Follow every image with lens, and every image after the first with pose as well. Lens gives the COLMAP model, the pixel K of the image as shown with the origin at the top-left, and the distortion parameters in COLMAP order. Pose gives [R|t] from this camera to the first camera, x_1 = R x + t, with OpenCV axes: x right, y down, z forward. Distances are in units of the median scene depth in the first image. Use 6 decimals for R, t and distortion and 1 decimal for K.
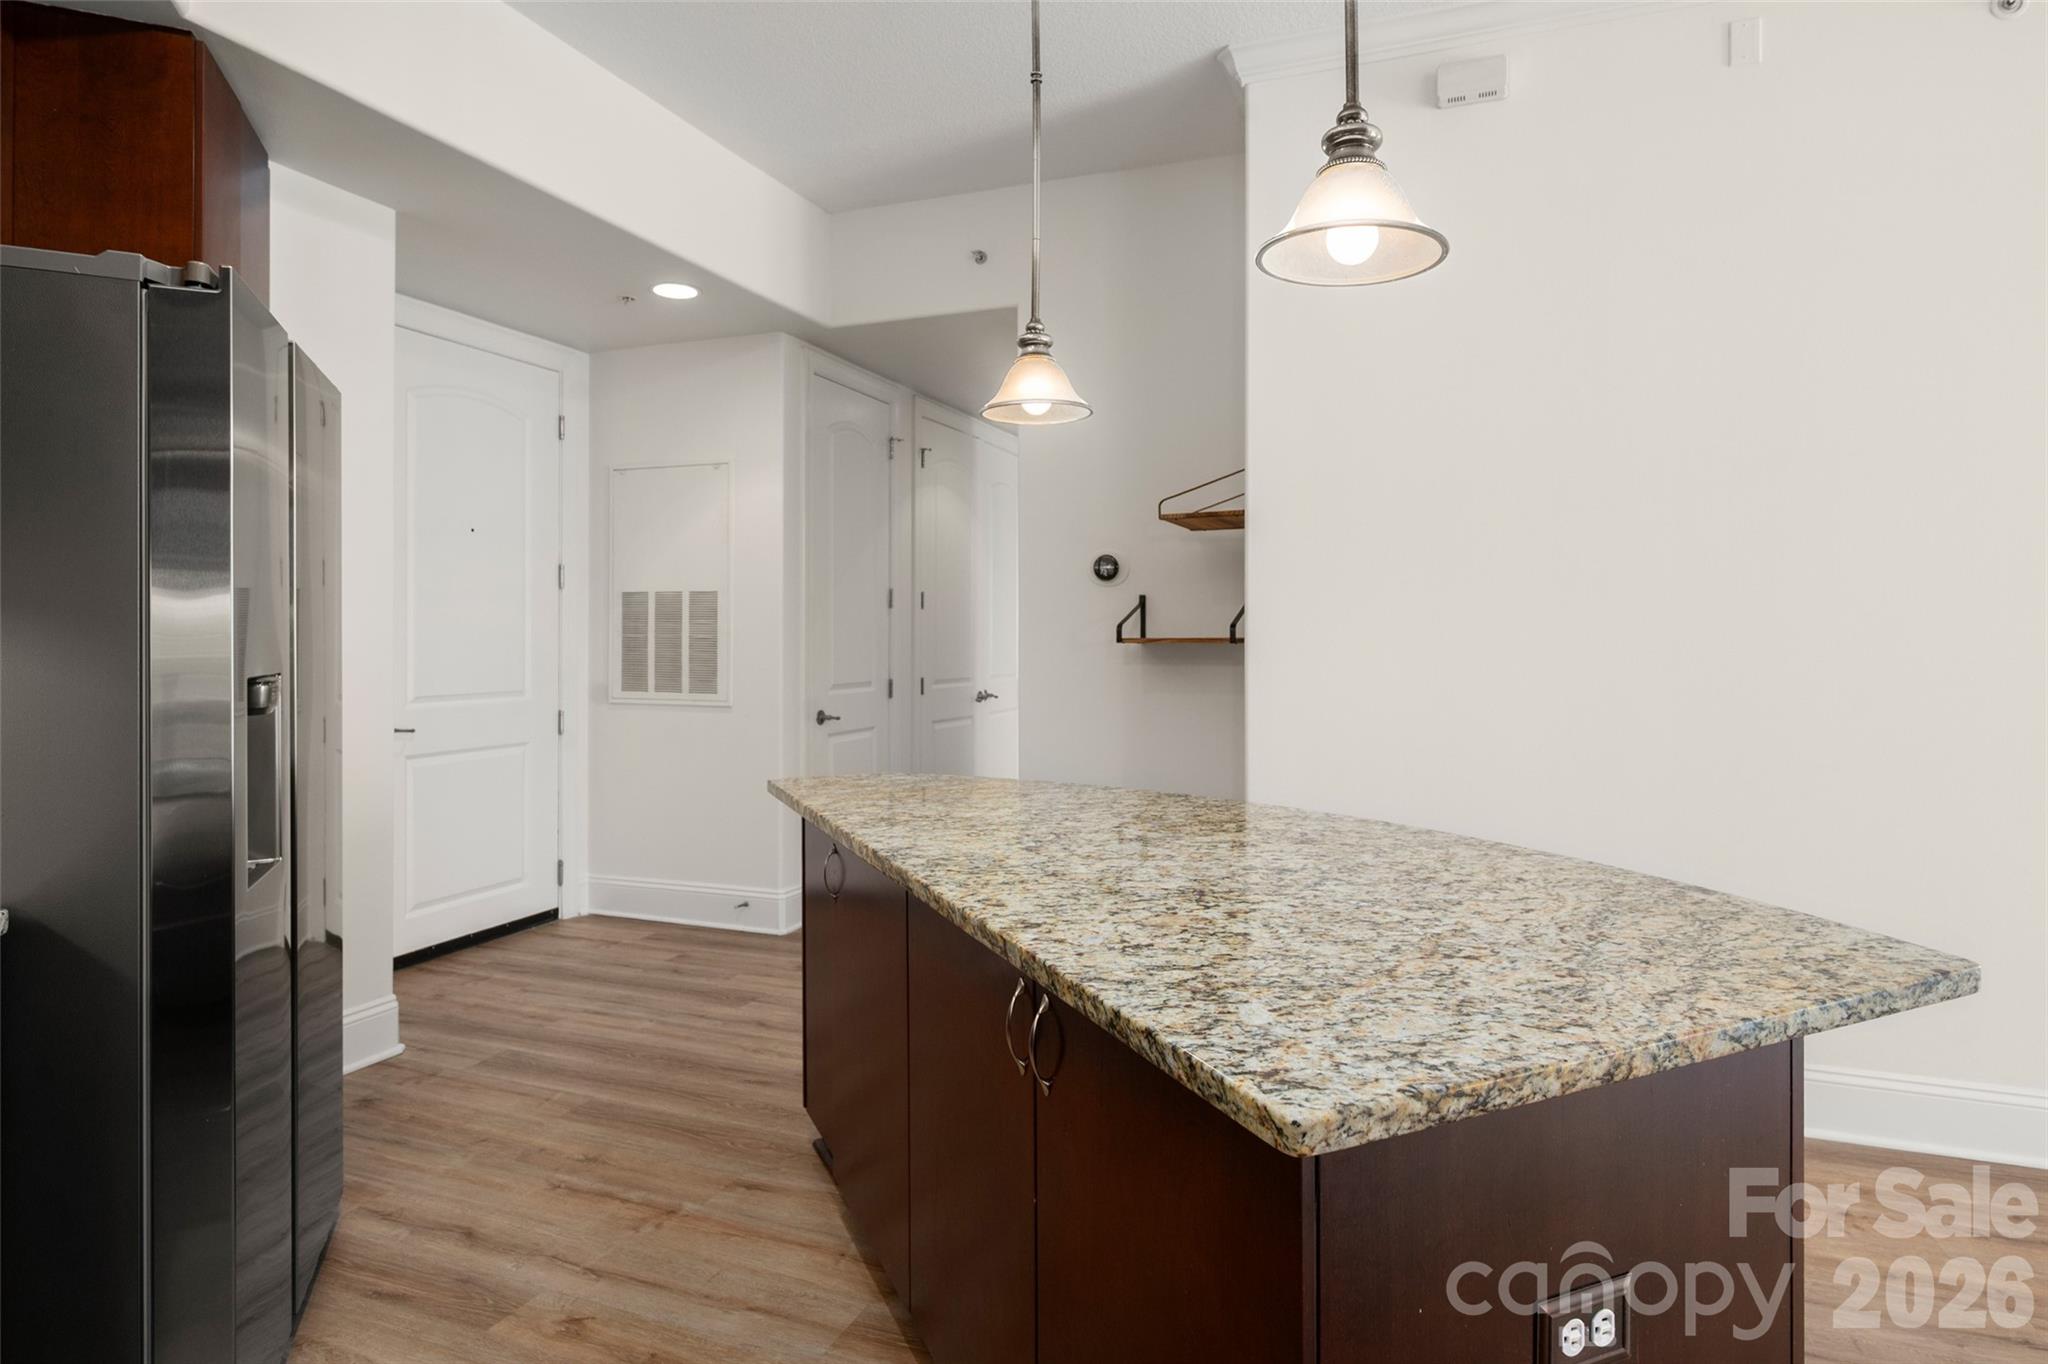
lens RADIAL K [[1105.9, 0, 1028.8], [0, 1105.9, 638.8], [0, 0, 1]] dist [-0.000836, 0.000100]
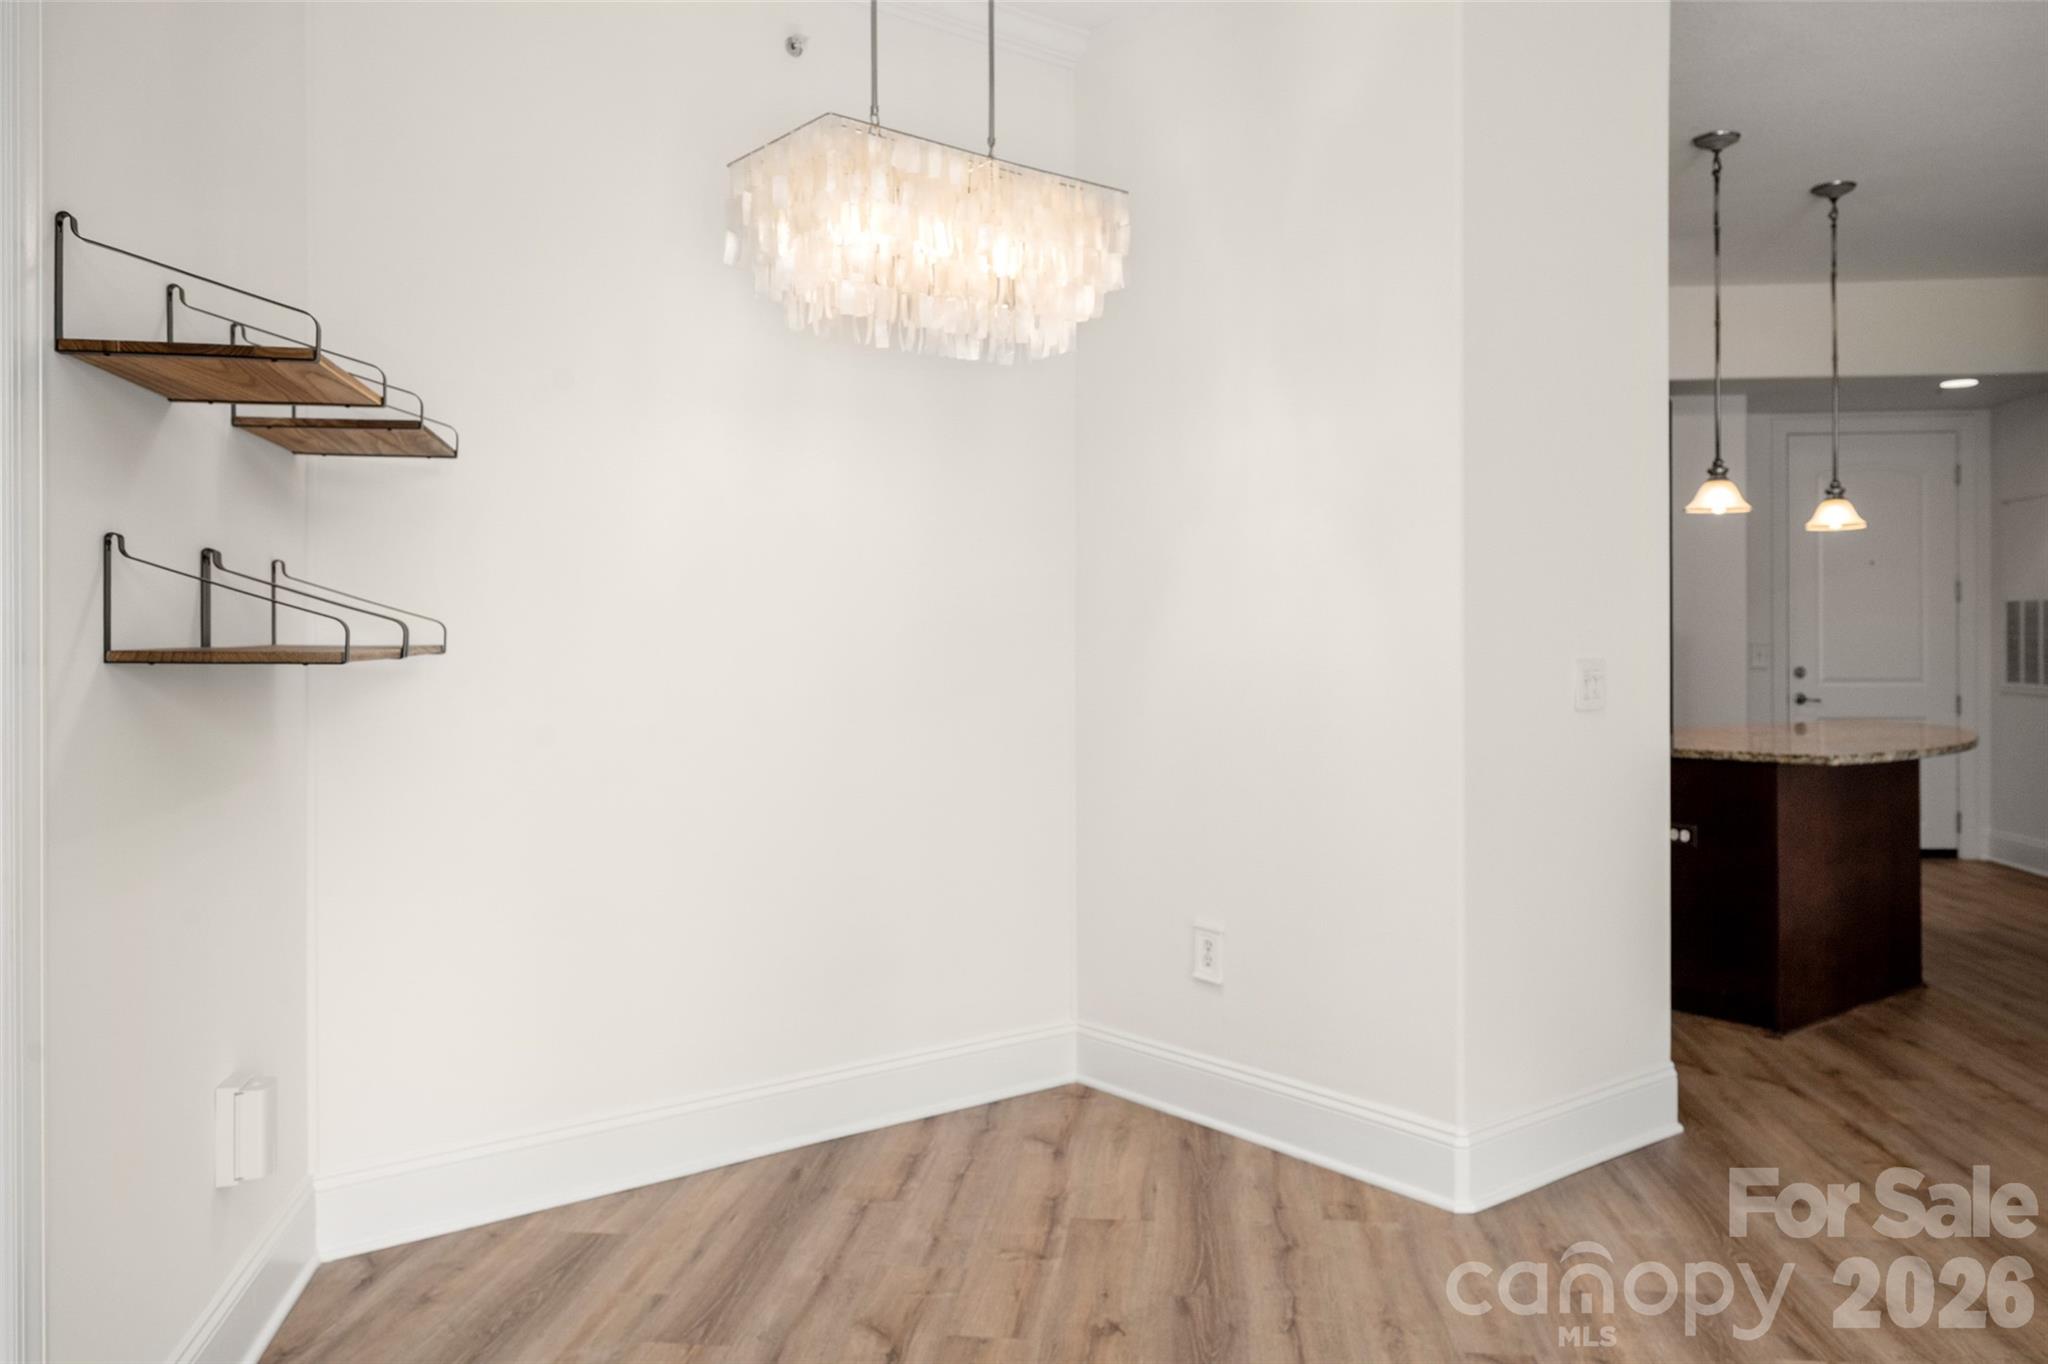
lens RADIAL K [[1508.2, 0, 1029.4], [0, 1508.2, 636.7], [0, 0, 1]] dist [-0.006058, -0.003054]
pose [[0.250838, -0.001748, -0.968028, 1.012982], [0.000138, 0.999998, -0.001770, -0.000735], [0.968029, 0.000311, 0.250838, -0.490674]]
